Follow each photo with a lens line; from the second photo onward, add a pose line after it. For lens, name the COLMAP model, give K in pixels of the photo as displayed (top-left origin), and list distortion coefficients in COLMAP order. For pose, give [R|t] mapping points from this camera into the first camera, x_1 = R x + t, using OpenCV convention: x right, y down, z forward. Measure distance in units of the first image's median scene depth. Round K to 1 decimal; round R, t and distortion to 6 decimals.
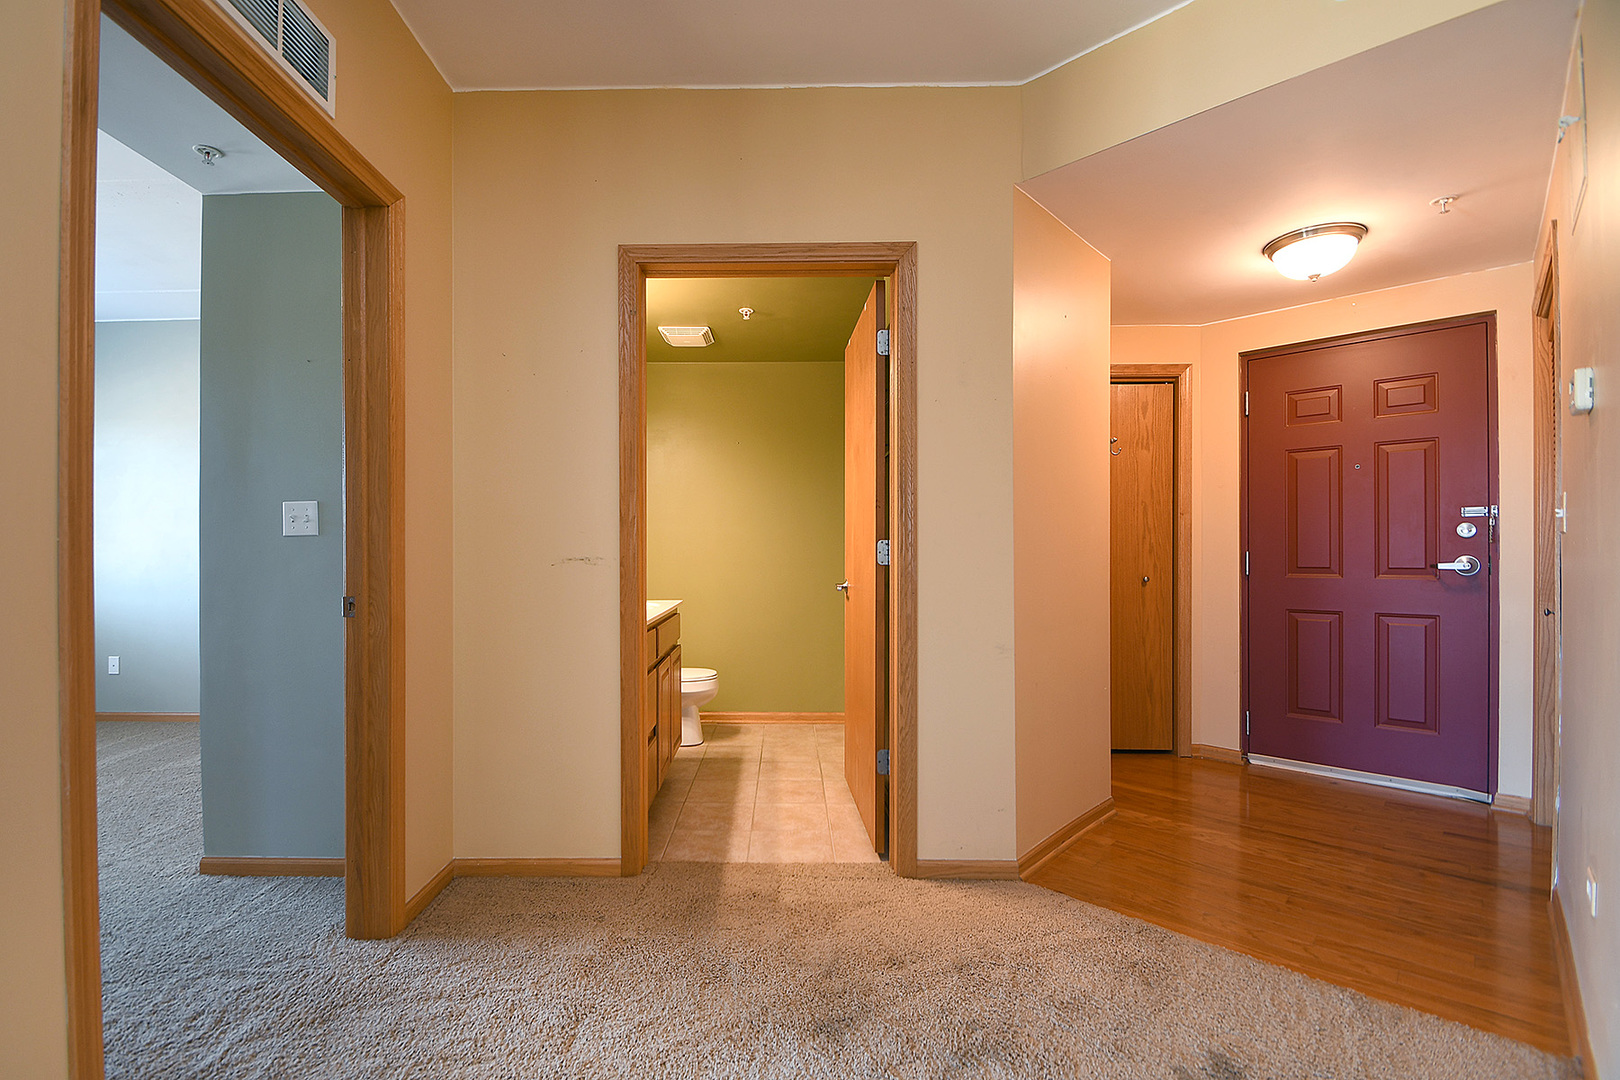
lens RADIAL K [[718.4, 0, 768.0], [0, 718.4, 556.1], [0, 0, 1]] dist [0.016759, -0.015842]
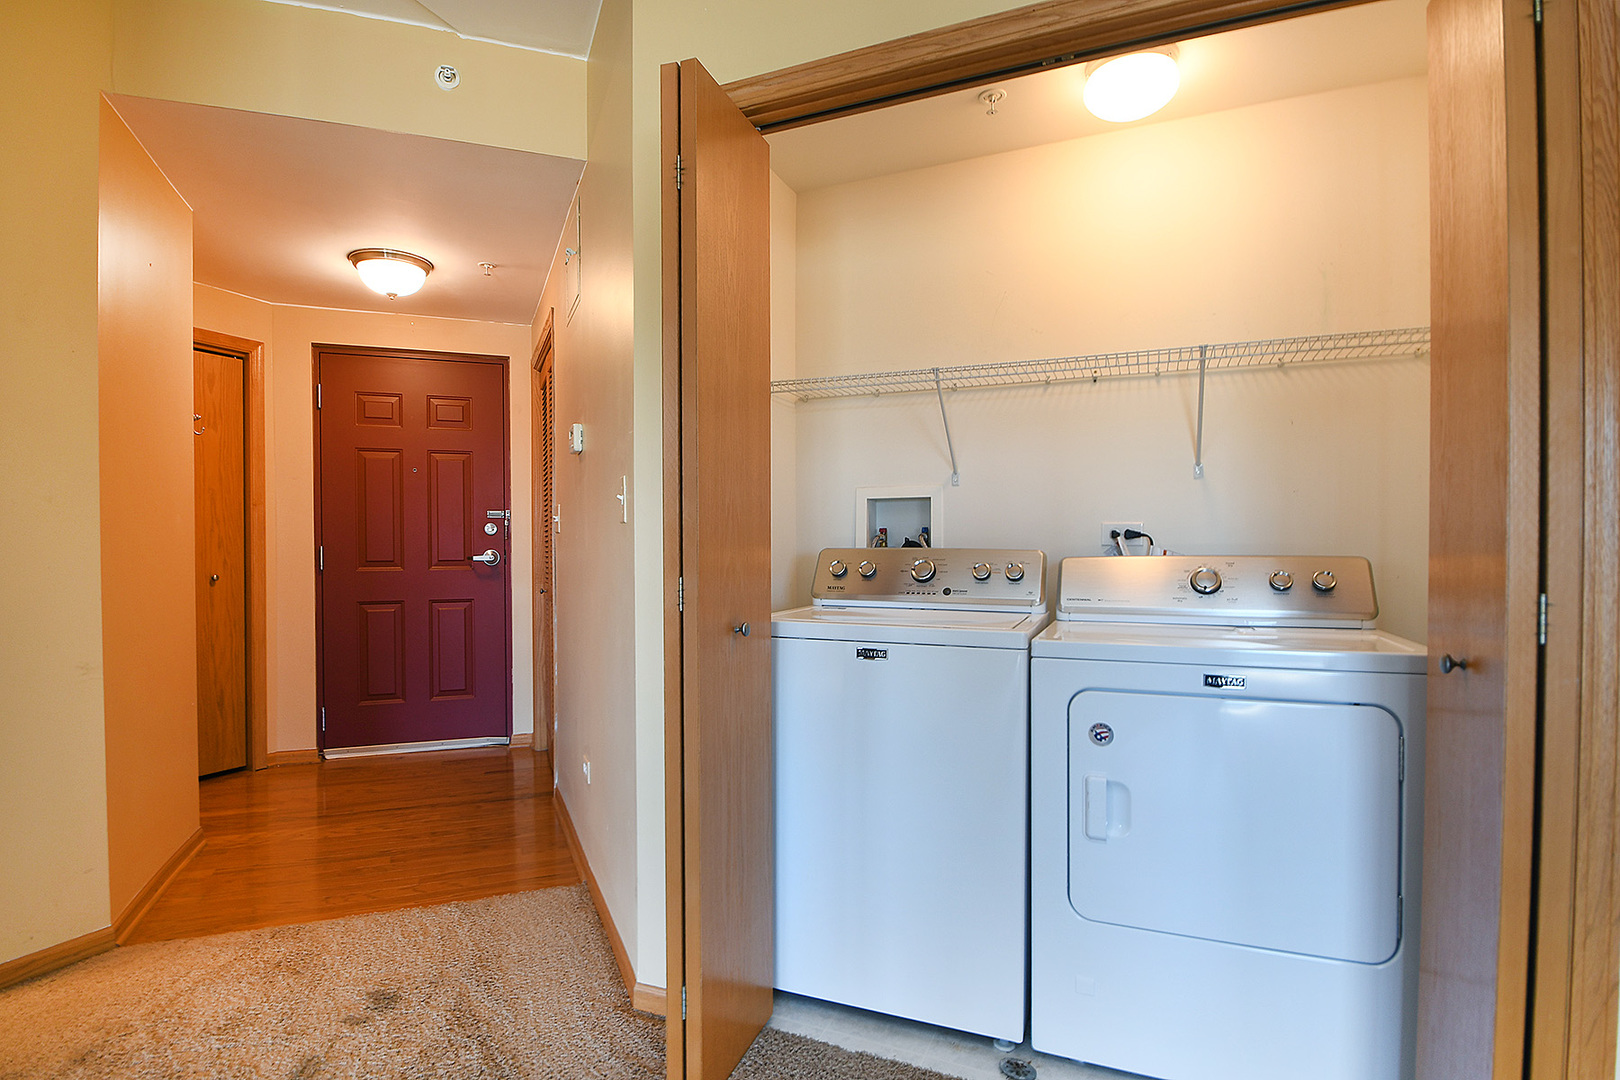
lens RADIAL K [[802.2, 0, 810.0], [0, 802.2, 540.0], [0, 0, 1]] dist [-0.000052, -0.000001]
pose [[0.383964, 0.007658, 0.923316, -0.105854], [0.005128, 0.999932, -0.010426, 0.000304], [-0.923334, 0.008738, 0.383898, -0.044689]]
